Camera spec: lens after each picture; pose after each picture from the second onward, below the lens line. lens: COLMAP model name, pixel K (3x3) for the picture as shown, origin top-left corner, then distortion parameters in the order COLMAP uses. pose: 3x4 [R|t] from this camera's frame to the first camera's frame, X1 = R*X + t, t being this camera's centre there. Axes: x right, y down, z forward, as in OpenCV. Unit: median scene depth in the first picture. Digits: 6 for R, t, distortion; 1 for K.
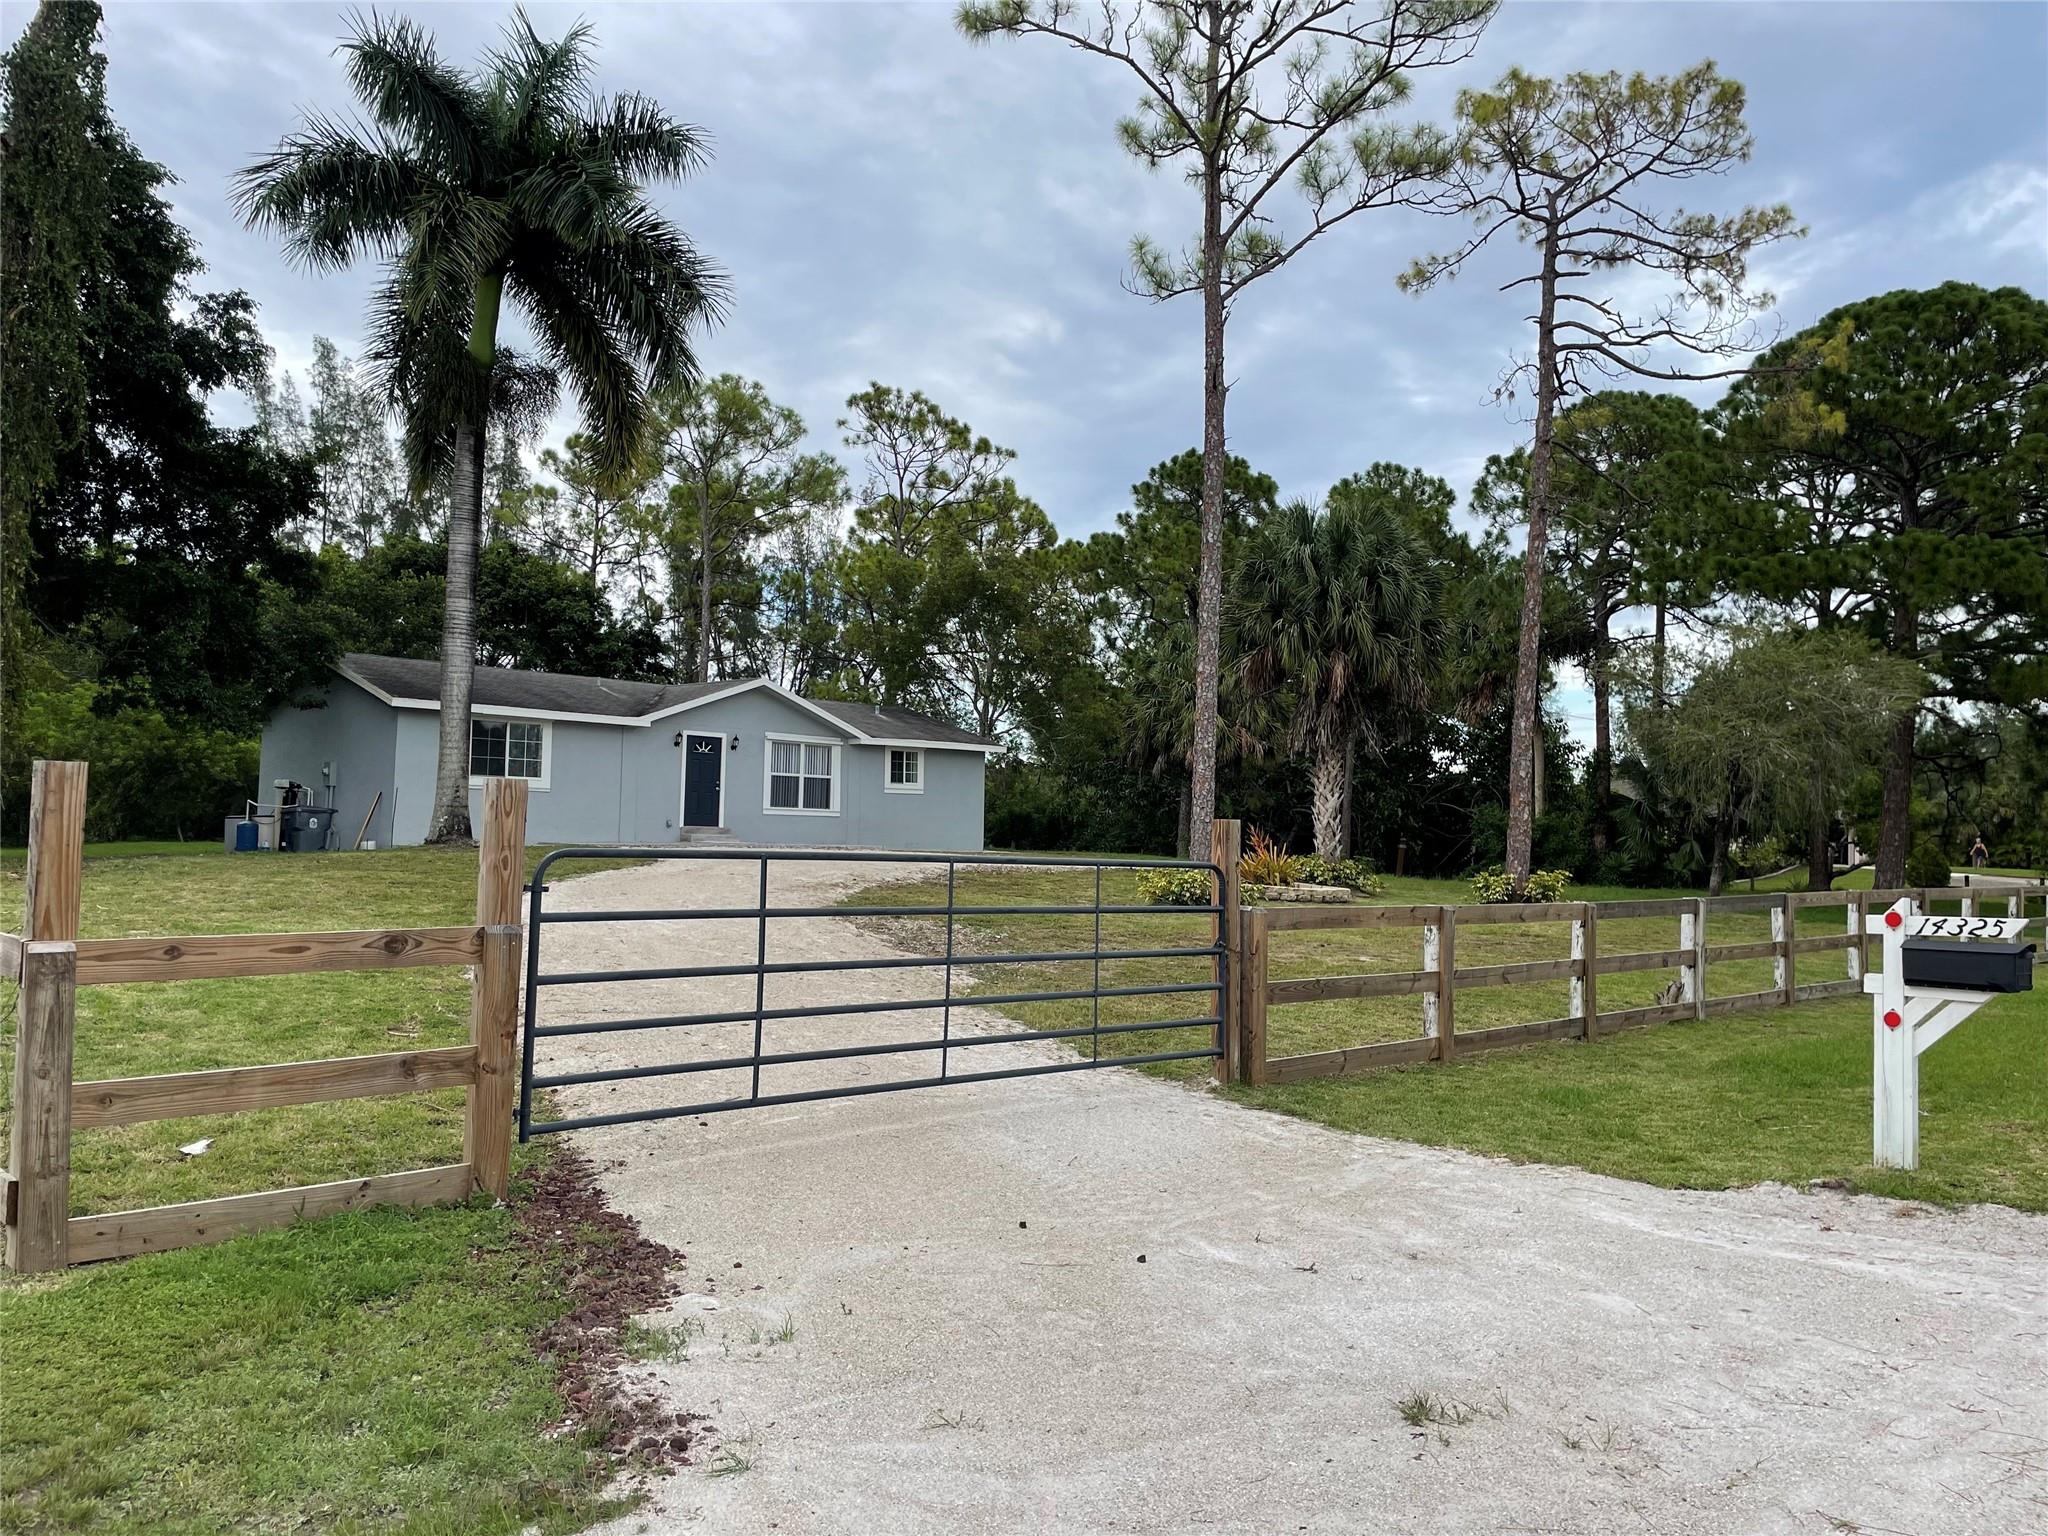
lens RADIAL K [[1552.1, 0, 1036.1], [0, 1552.1, 762.6], [0, 0, 1]] dist [0.077124, -0.108069]
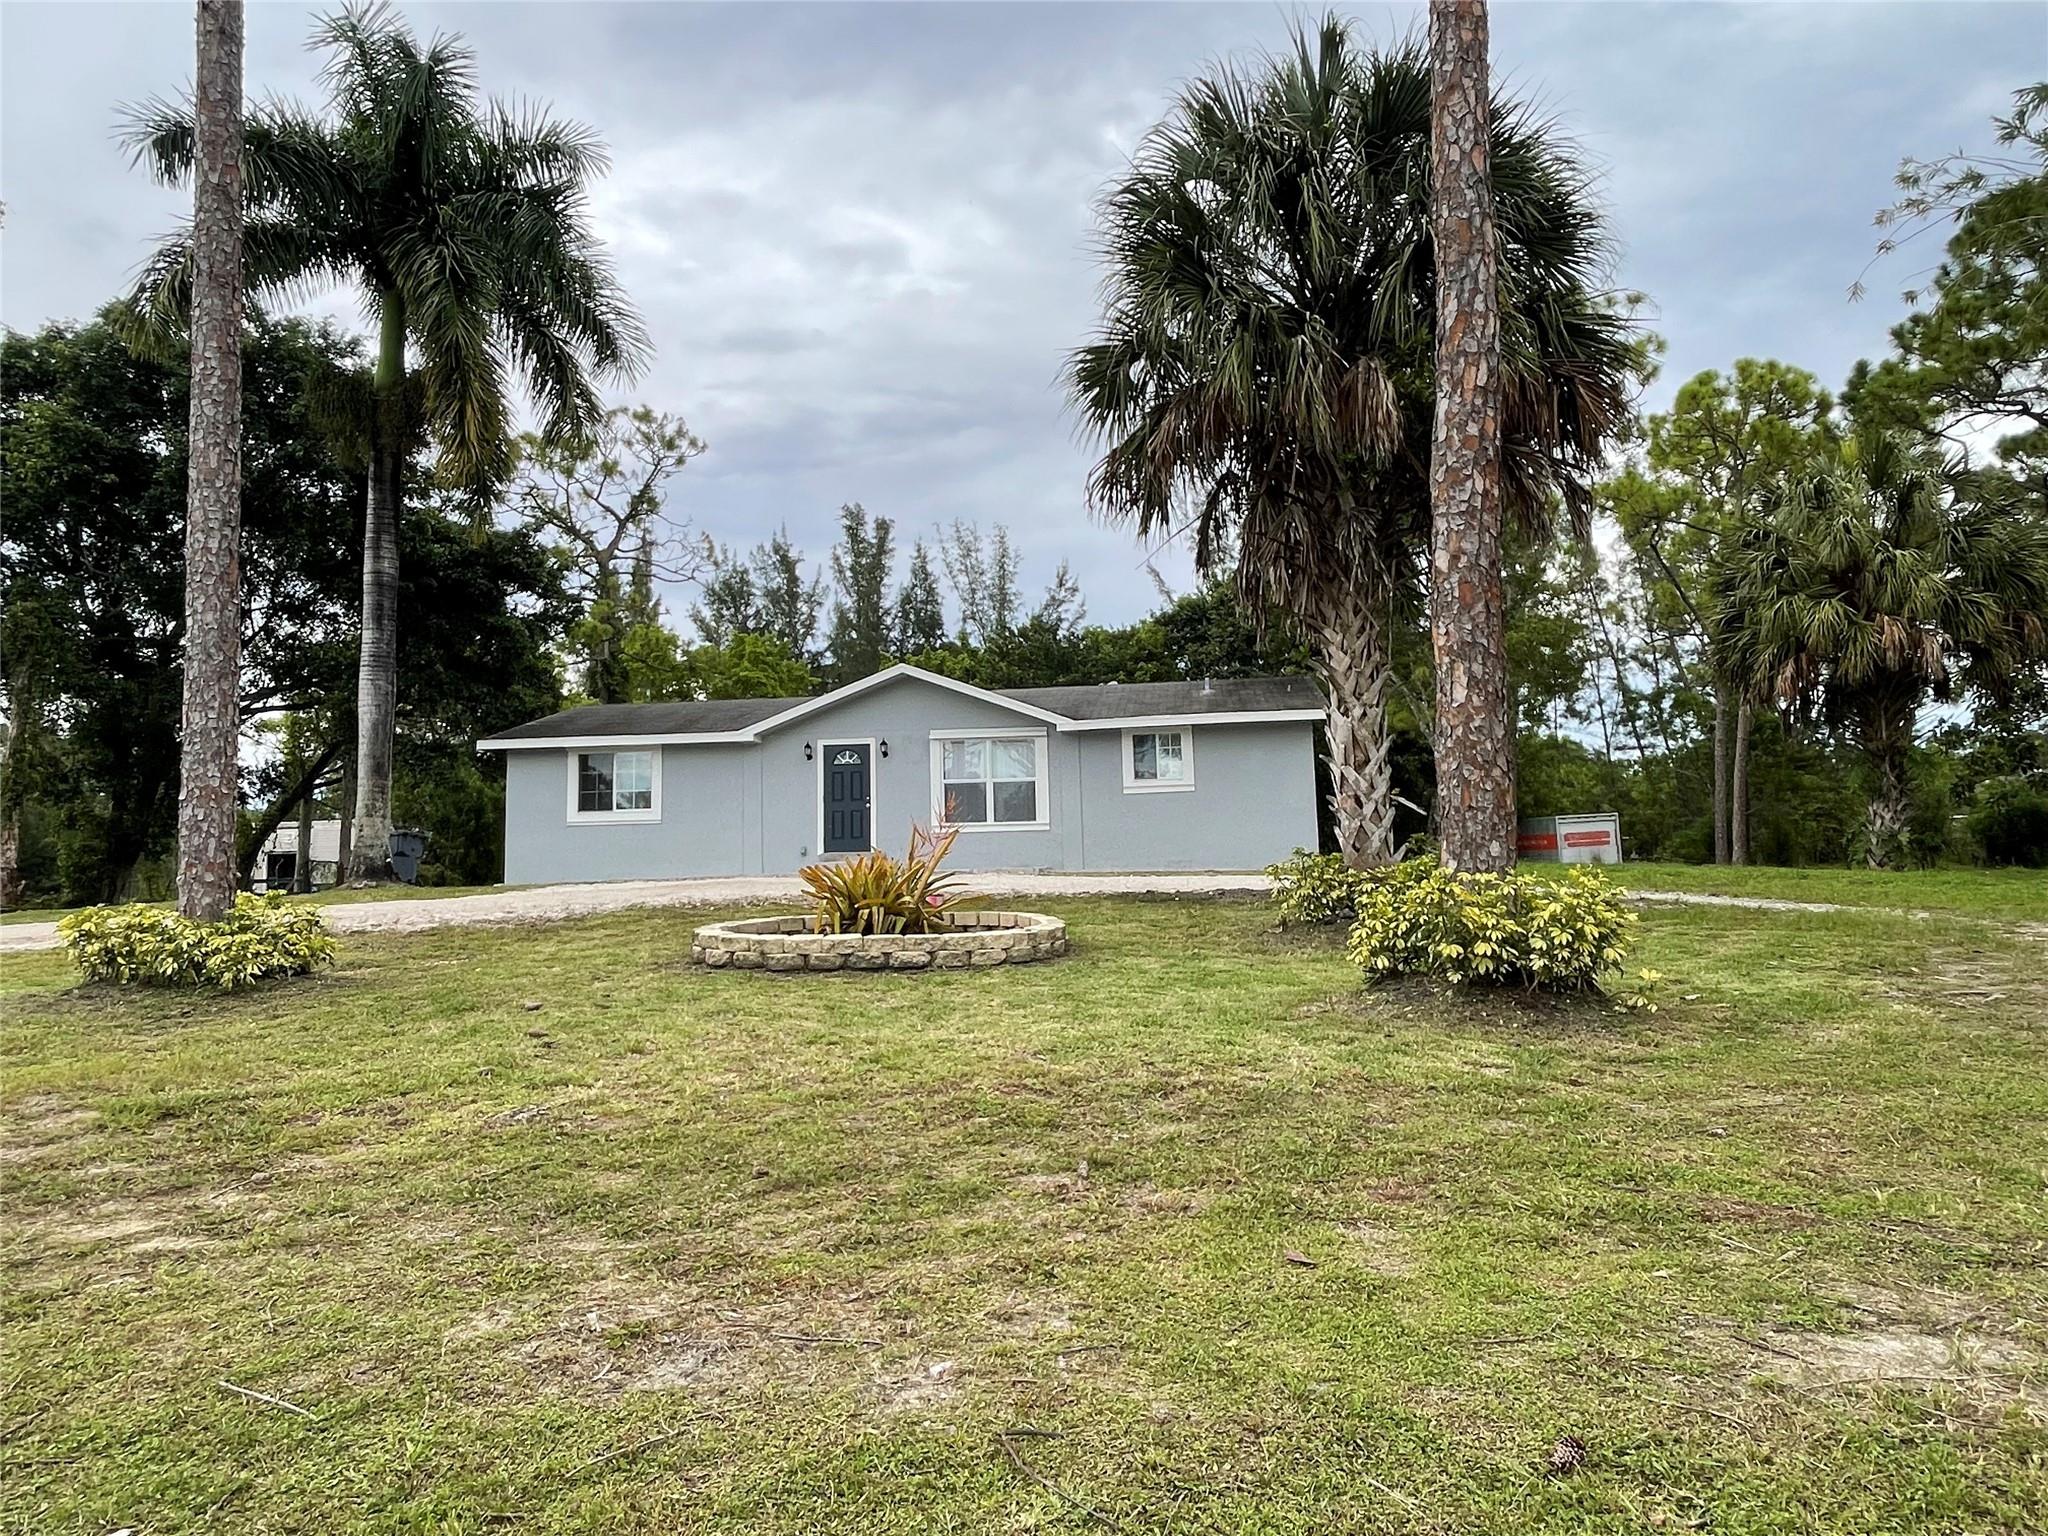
lens RADIAL K [[1286.2, 0, 1037.6], [0, 1286.2, 767.7], [0, 0, 1]] dist [-0.004453, -0.005018]
pose [[0.611938, -0.098167, -0.784790, 0.383839], [0.073165, 0.995039, -0.067417, 0.048865], [0.787514, -0.016164, 0.616084, 0.655884]]
